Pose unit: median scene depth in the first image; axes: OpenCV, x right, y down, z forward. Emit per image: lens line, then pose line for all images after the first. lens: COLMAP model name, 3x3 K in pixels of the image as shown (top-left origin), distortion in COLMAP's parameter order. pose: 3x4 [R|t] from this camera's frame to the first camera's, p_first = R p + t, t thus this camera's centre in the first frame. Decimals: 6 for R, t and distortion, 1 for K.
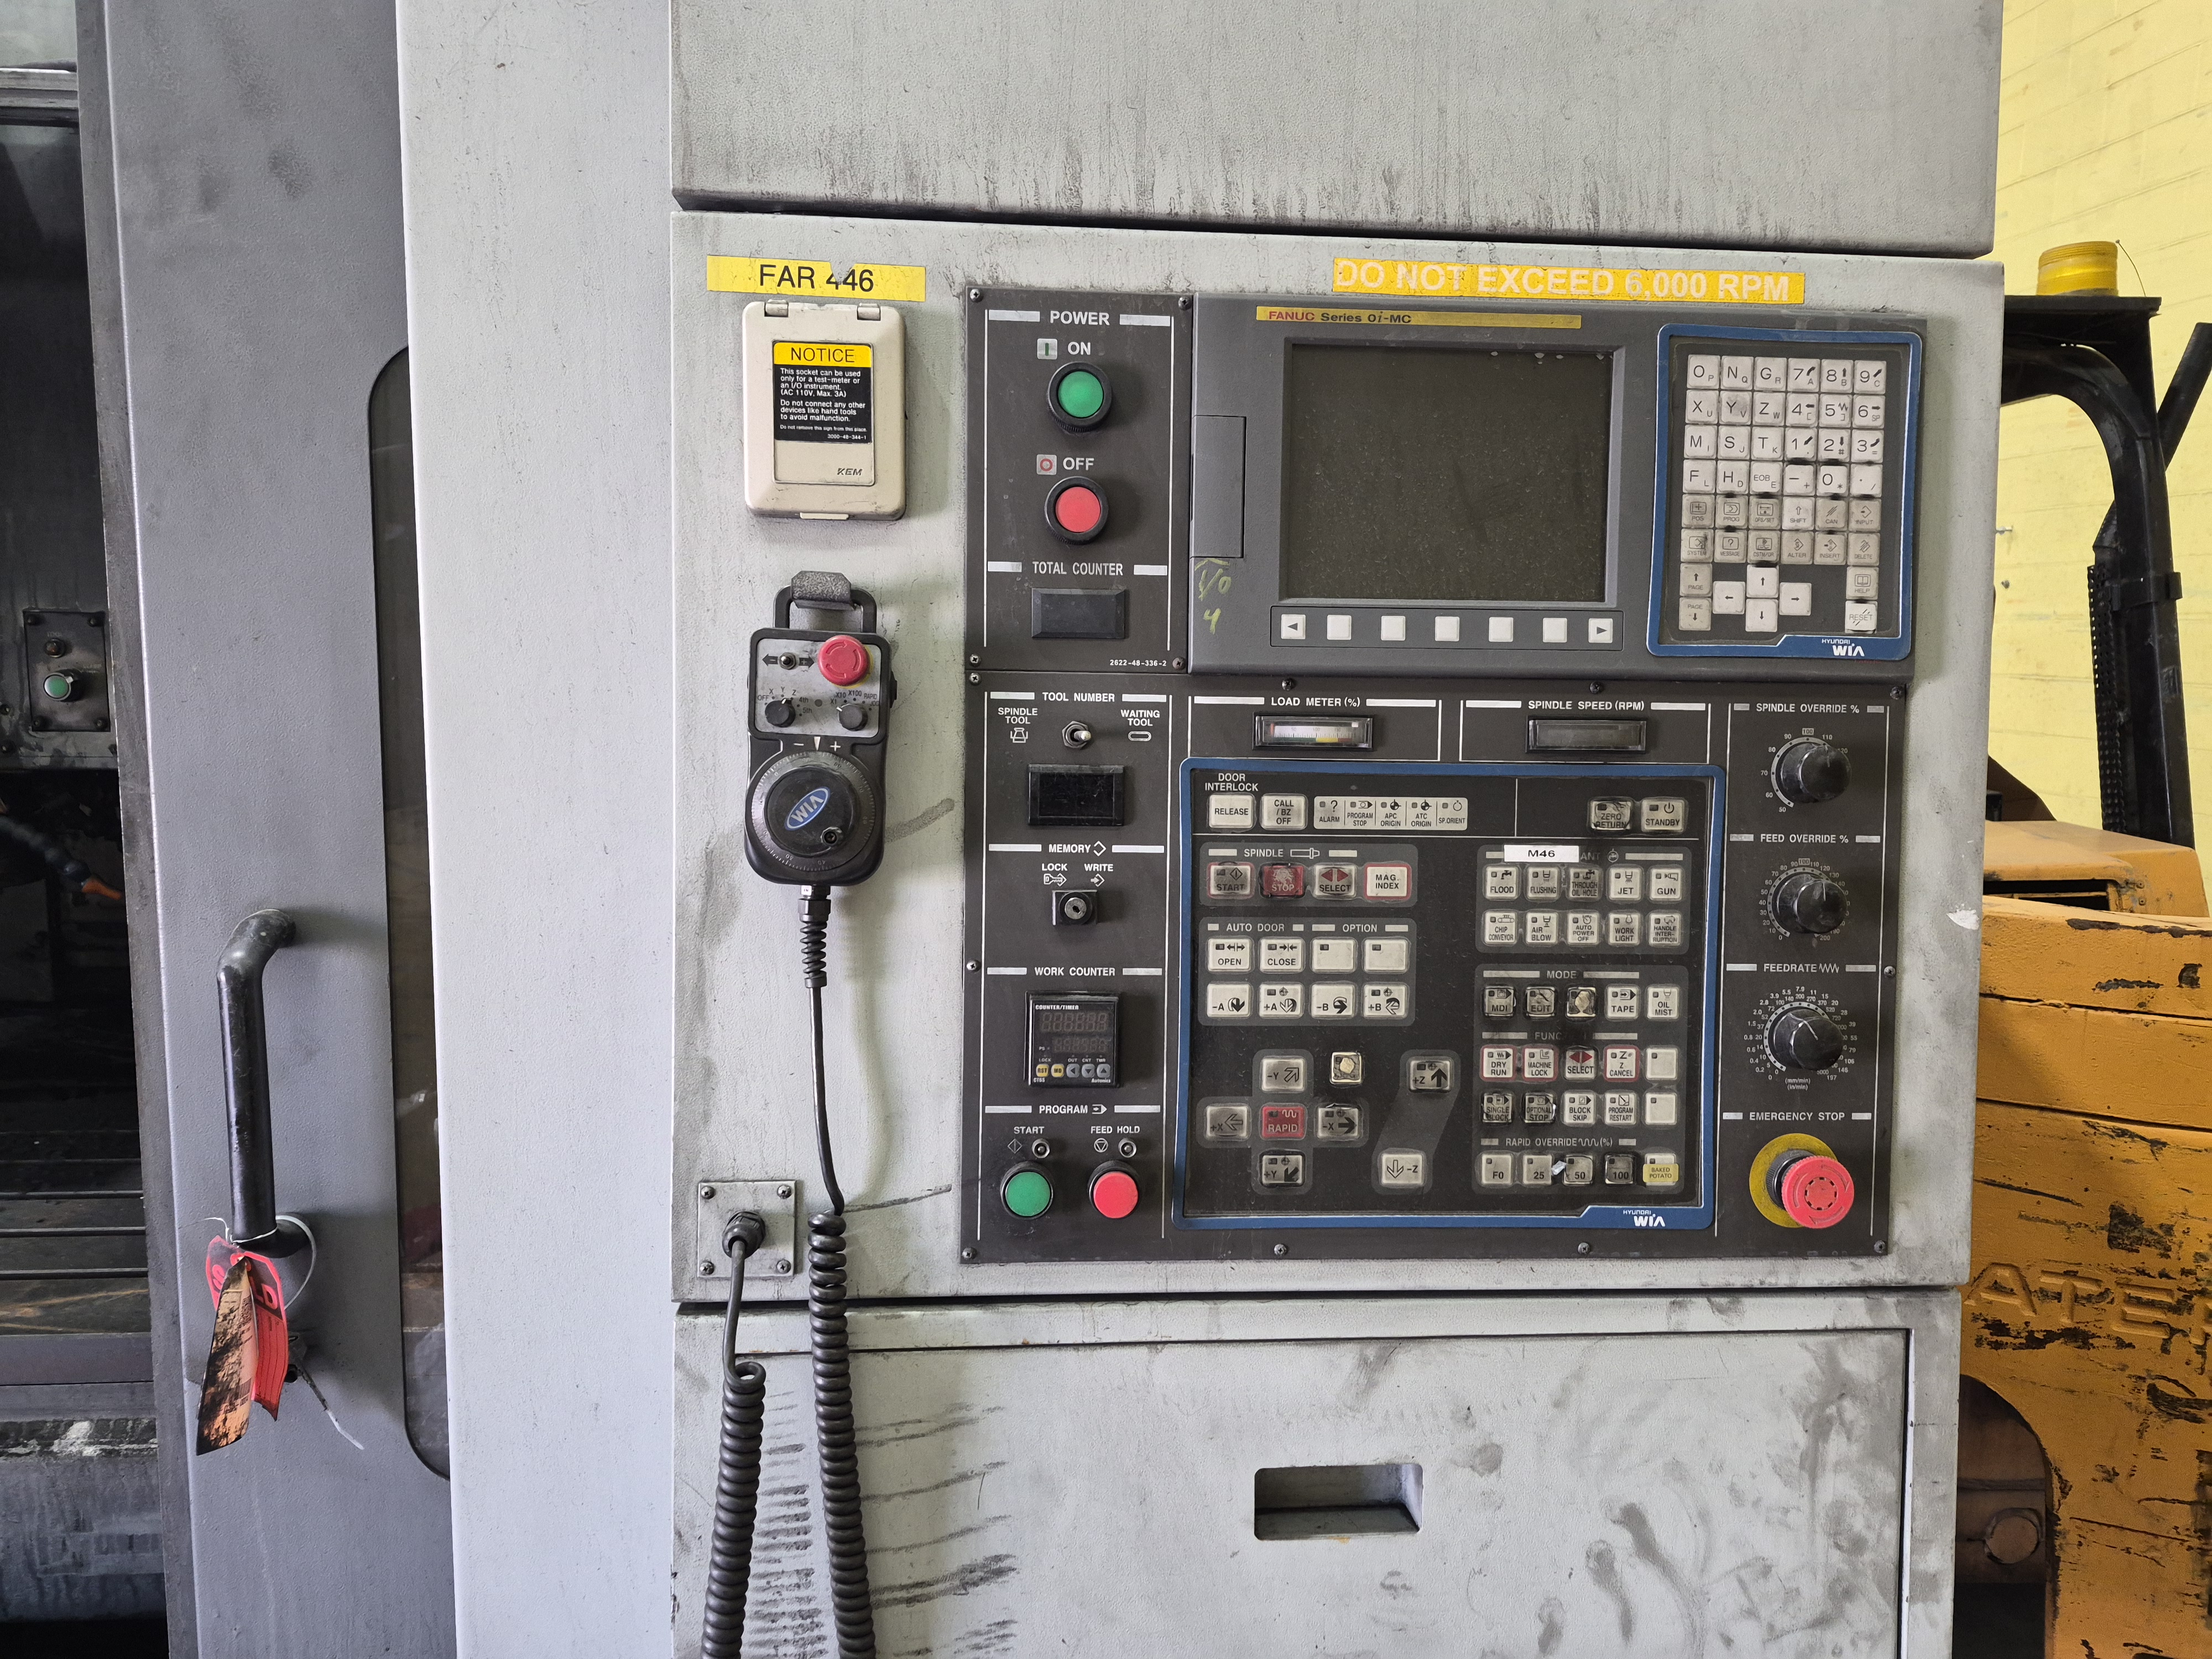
lens RADIAL K [[1509.3, 0, 1118.1], [0, 1509.3, 818.2], [0, 0, 1]] dist [0.093948, -0.128882]
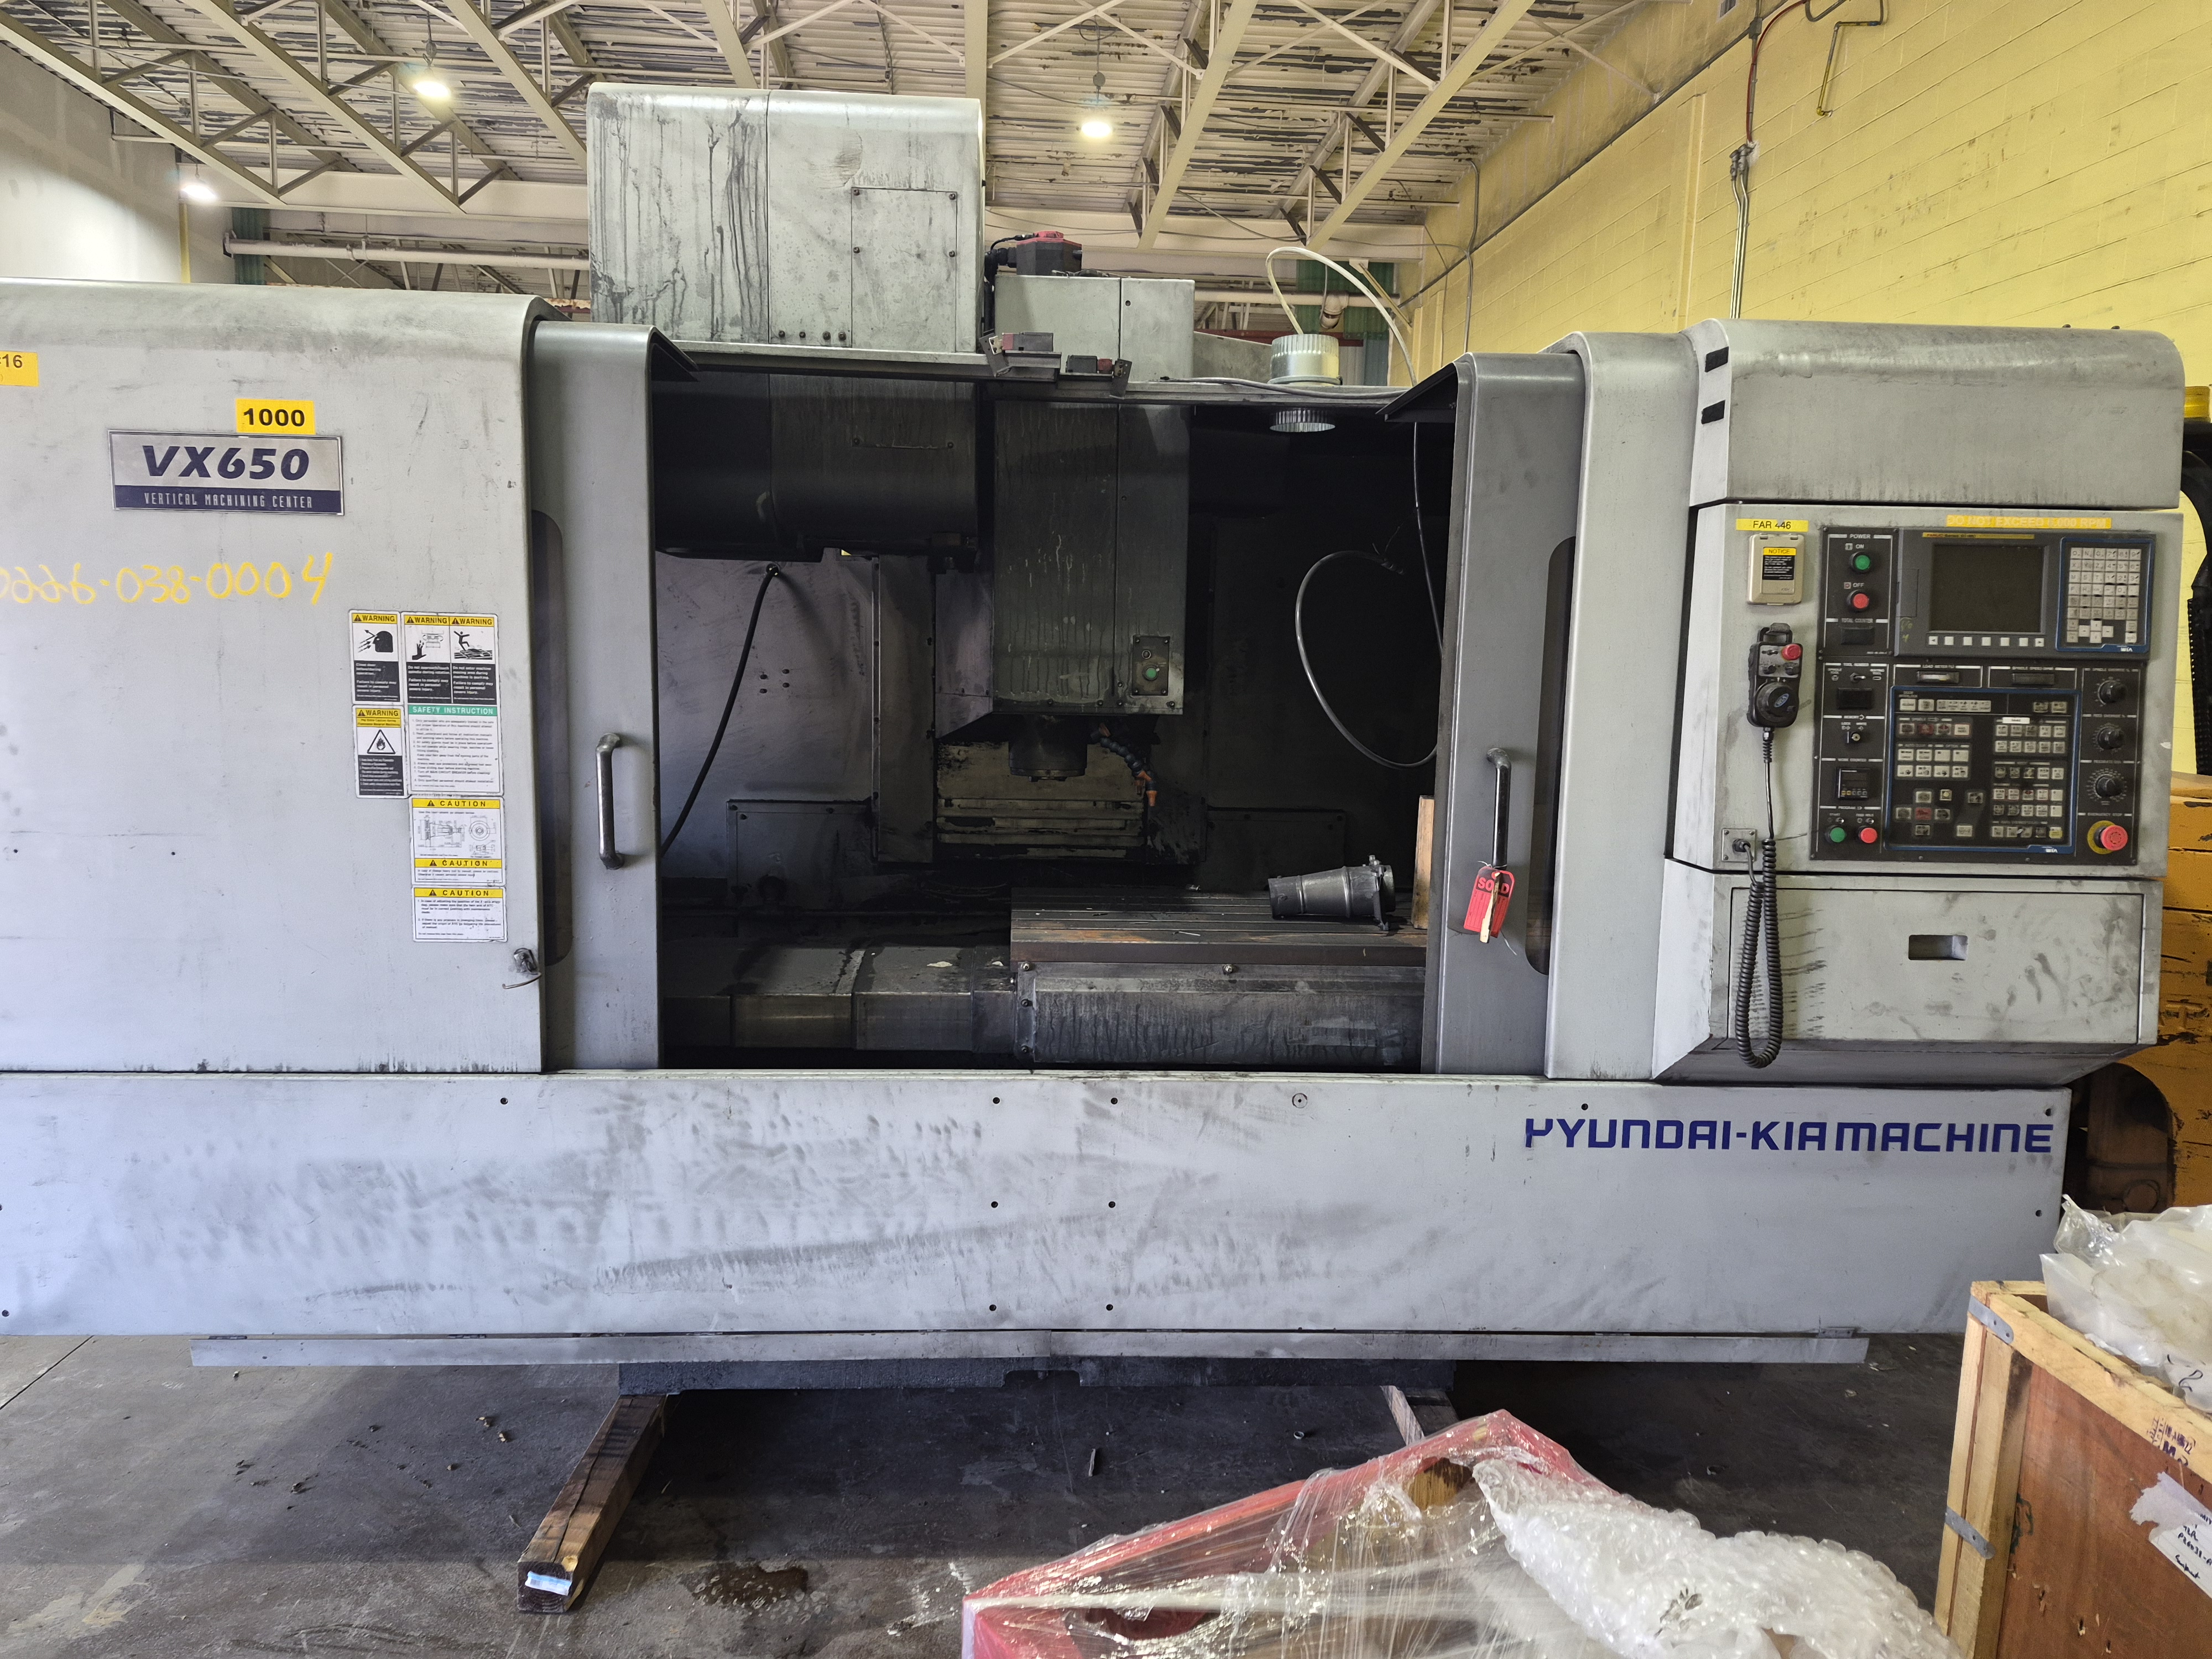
lens RADIAL K [[1456.7, 0, 1106.0], [0, 1456.7, 829.5], [0, 0, 1]] dist [0.001333, -0.002509]
pose [[0.998077, 0.006947, -0.061593, -1.262783], [-0.006972, 0.999976, -0.000185, 0.241673], [0.061590, 0.000615, 0.998101, -1.843537]]
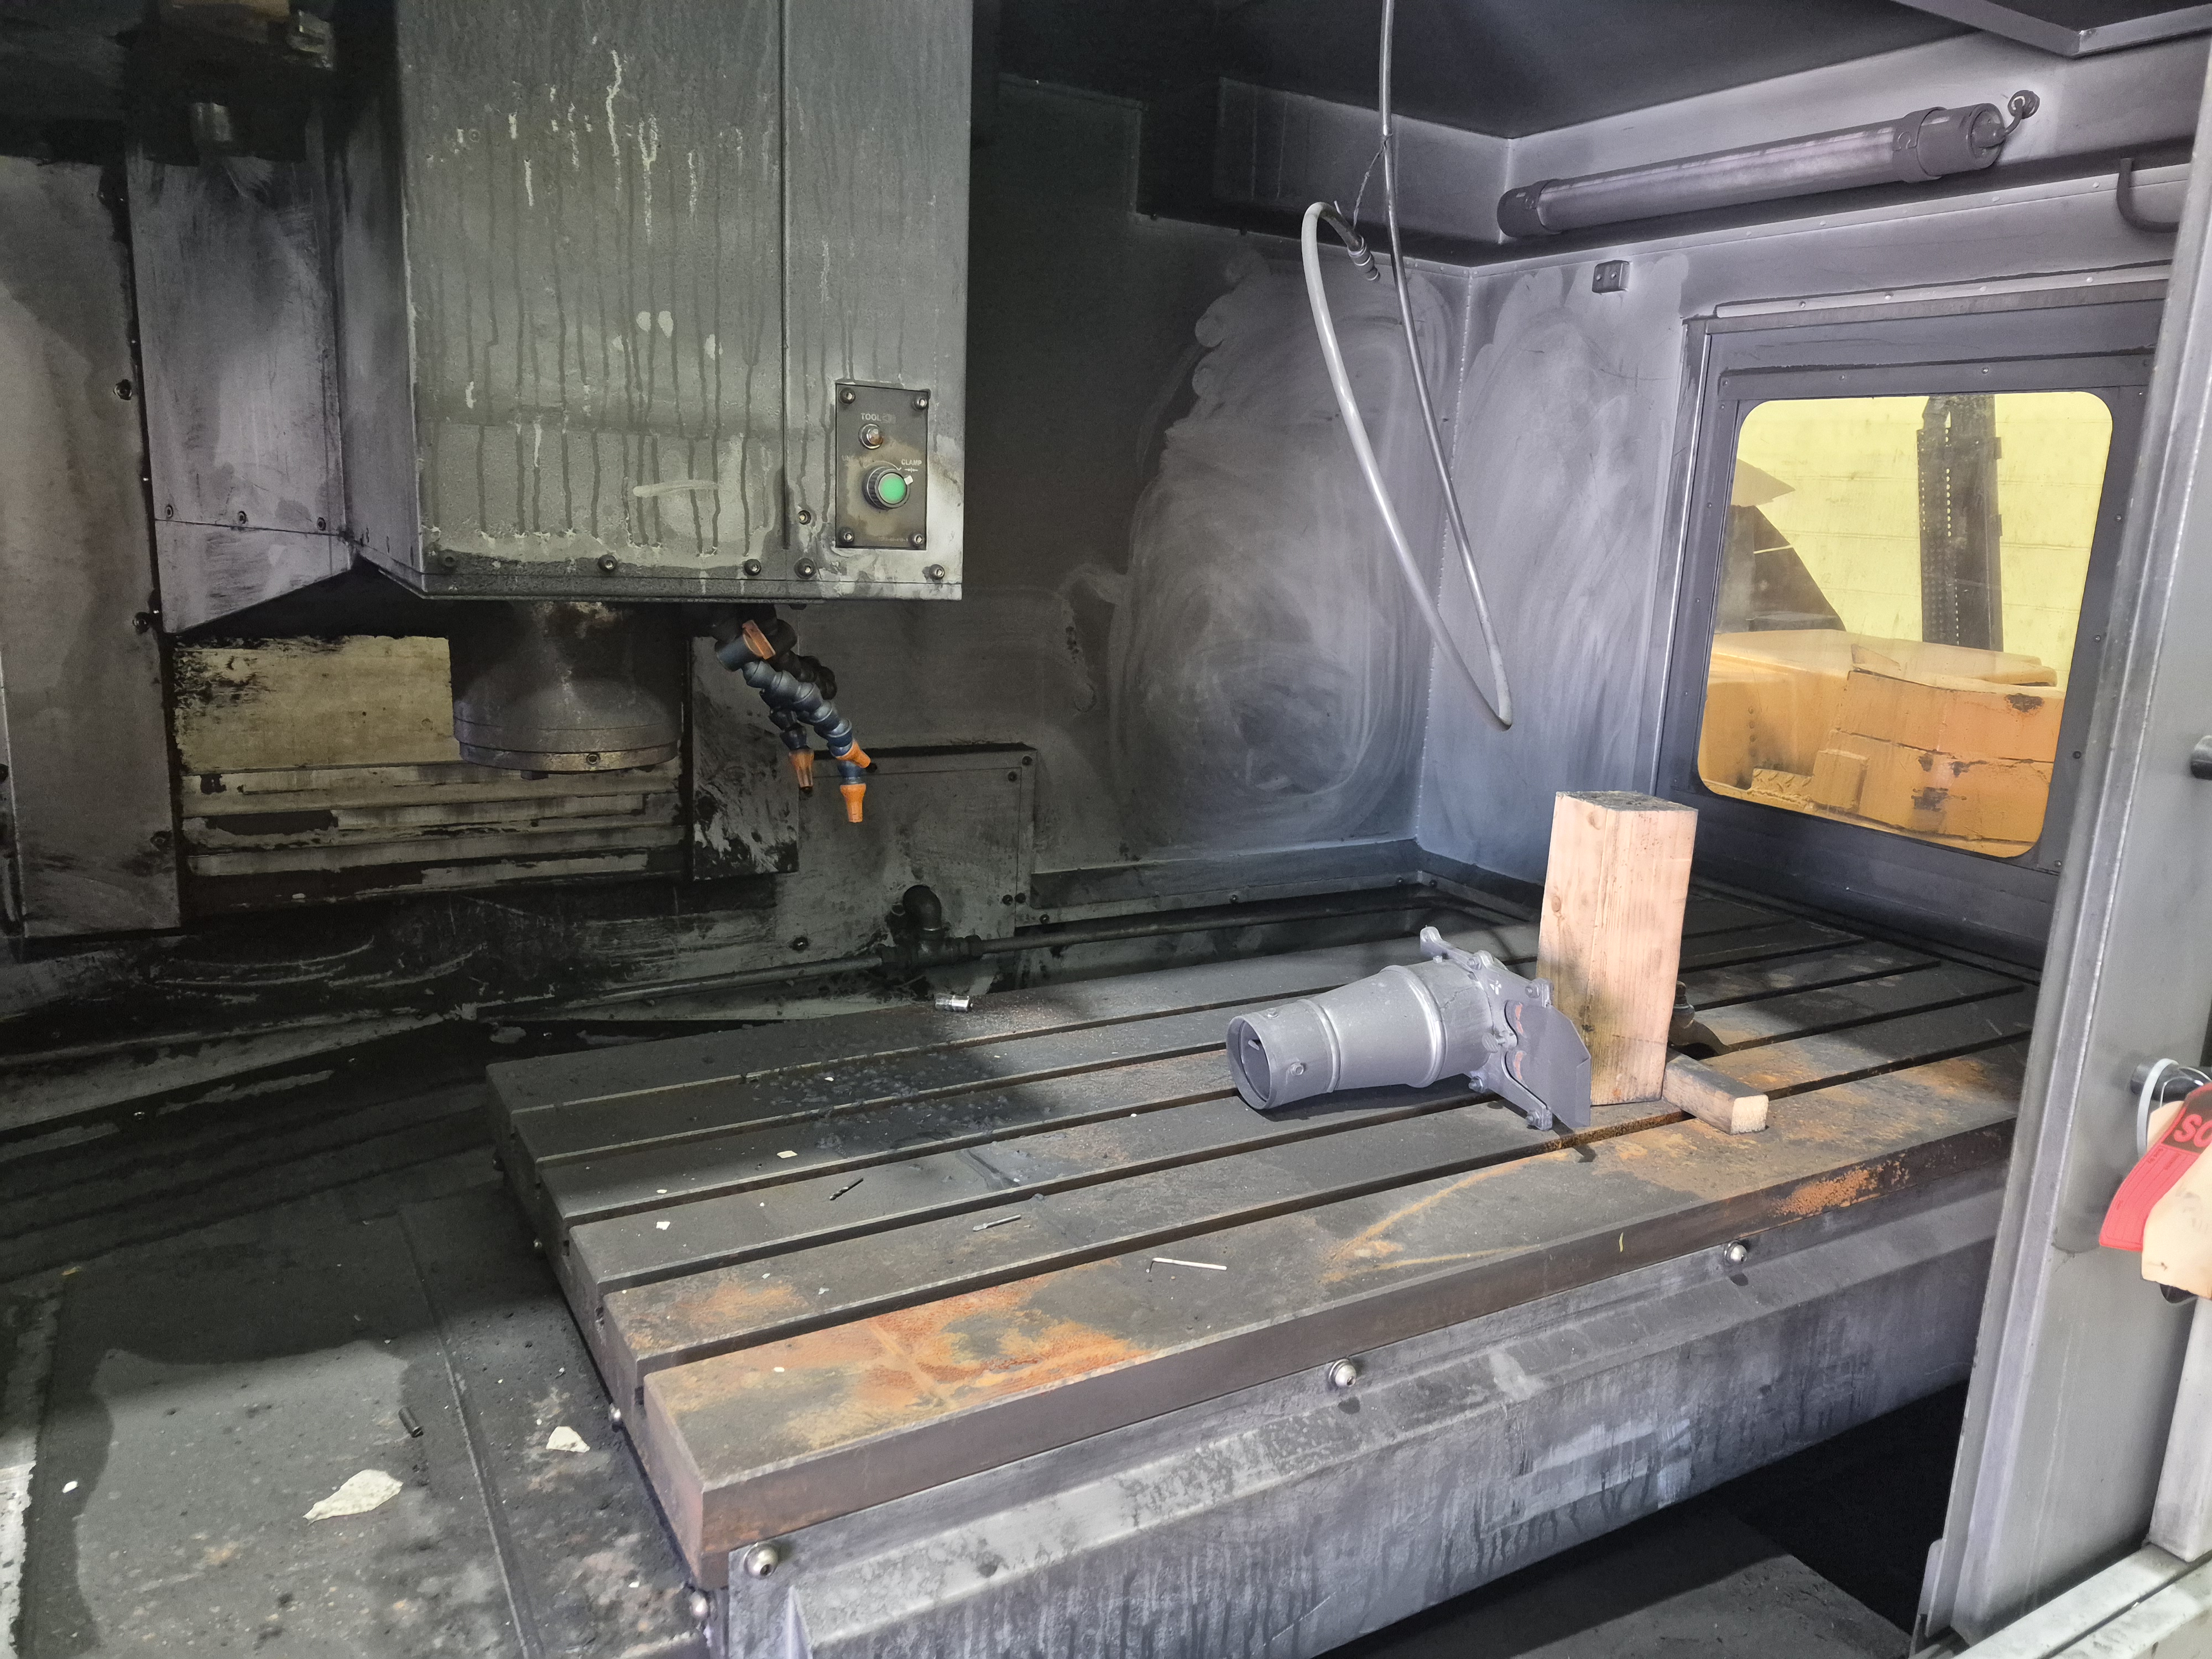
lens RADIAL K [[1509.3, 0, 1118.1], [0, 1509.3, 818.2], [0, 0, 1]] dist [0.093948, -0.128882]
pose [[0.914365, -0.060908, 0.400283, -1.789987], [0.019810, 0.994166, 0.106023, -0.000820], [-0.404405, -0.089014, 0.910238, 0.494806]]
